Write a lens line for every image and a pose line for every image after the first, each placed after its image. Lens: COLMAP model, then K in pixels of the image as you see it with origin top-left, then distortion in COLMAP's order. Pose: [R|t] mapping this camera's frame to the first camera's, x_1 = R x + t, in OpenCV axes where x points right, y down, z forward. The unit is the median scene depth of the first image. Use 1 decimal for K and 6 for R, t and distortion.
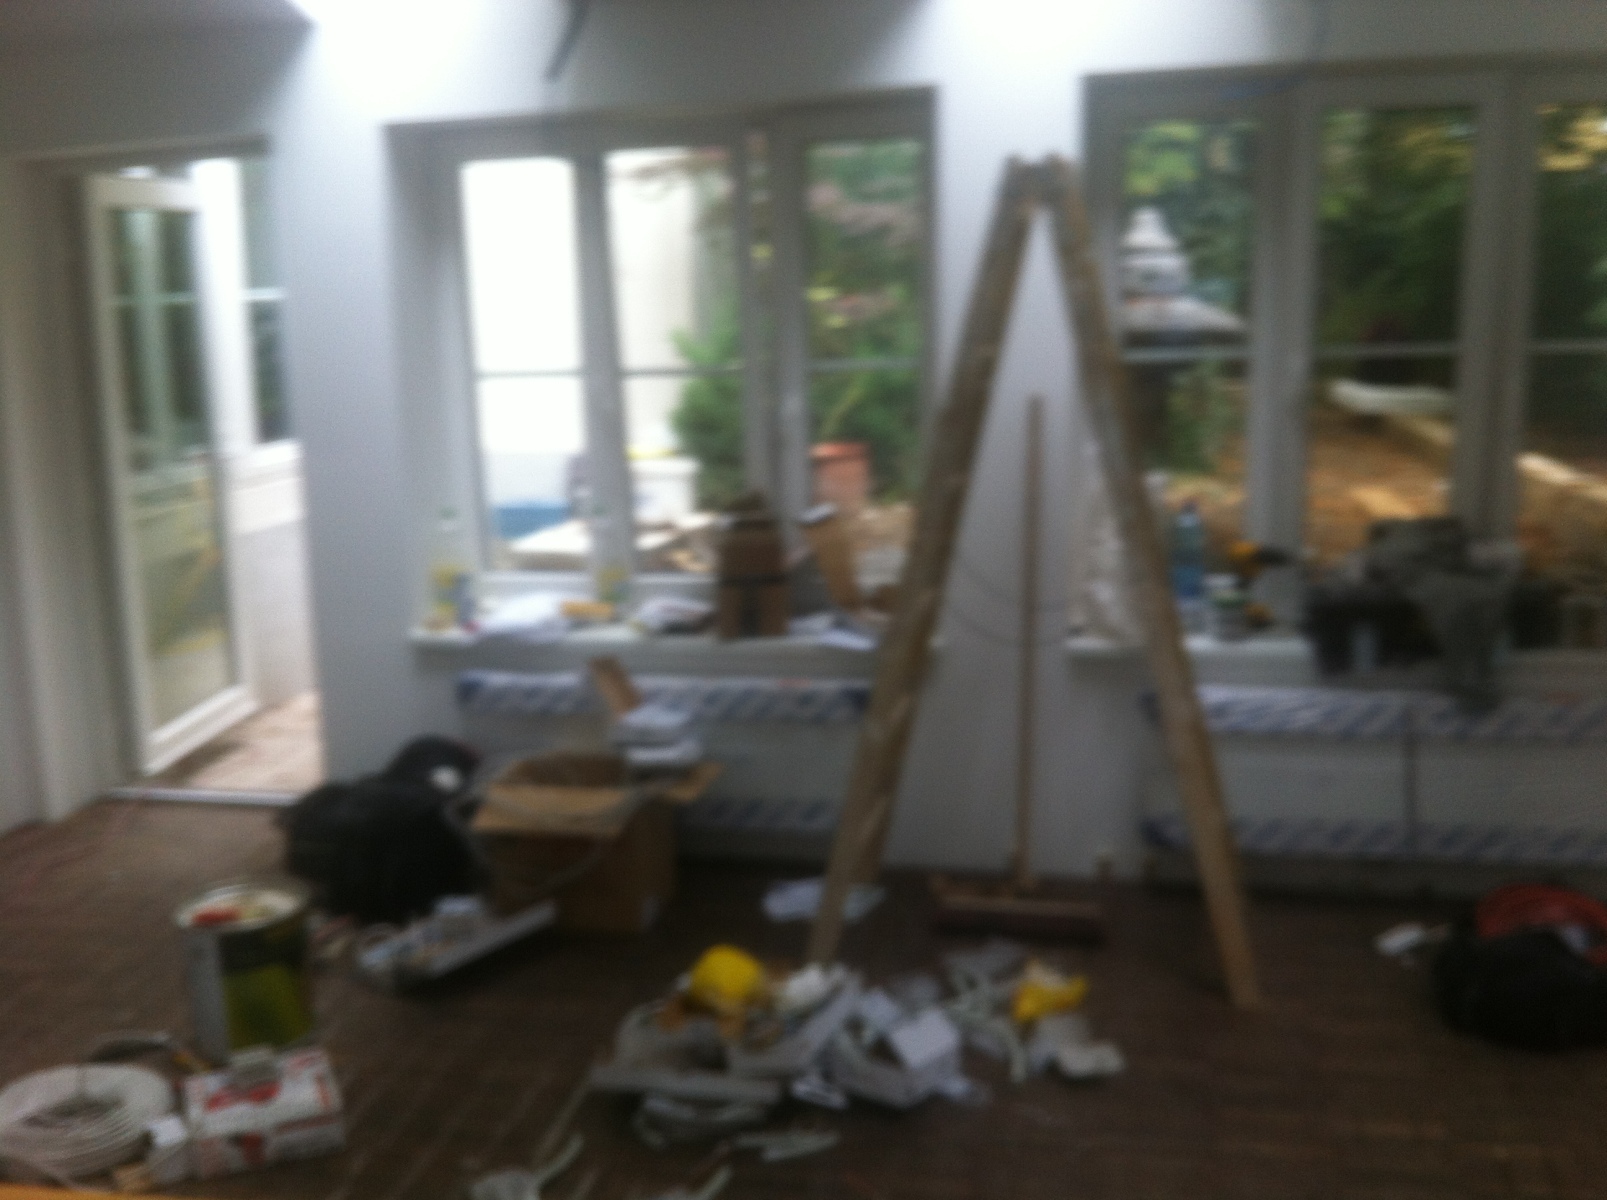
lens RADIAL K [[1631.2, 0, 803.5], [0, 1631.2, 600.0], [0, 0, 1]] dist [0.149290, -0.418751]
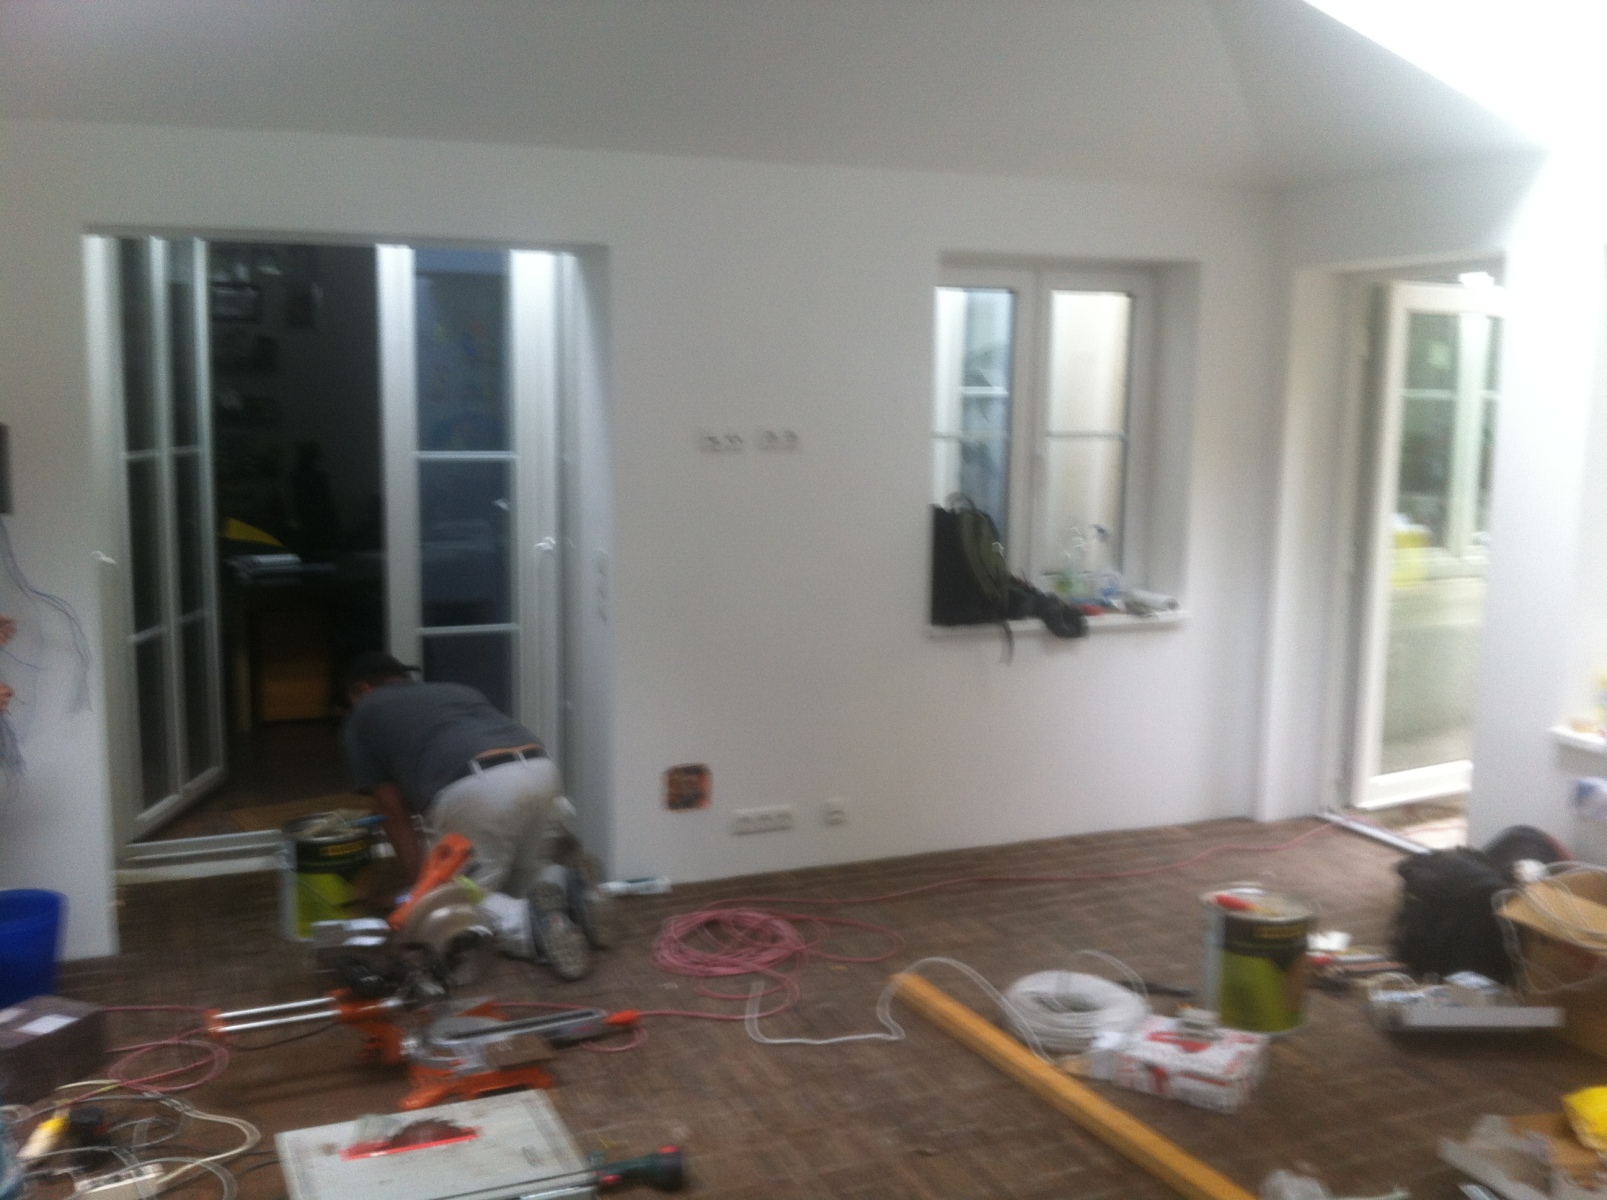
lens RADIAL K [[1631.2, 0, 803.5], [0, 1631.2, 600.0], [0, 0, 1]] dist [0.149290, -0.418751]
pose [[0.577844, 0.143777, -0.803383, 0.399949], [-0.186964, 0.981503, 0.041178, -0.015830], [0.794444, 0.126409, 0.594037, 0.016949]]
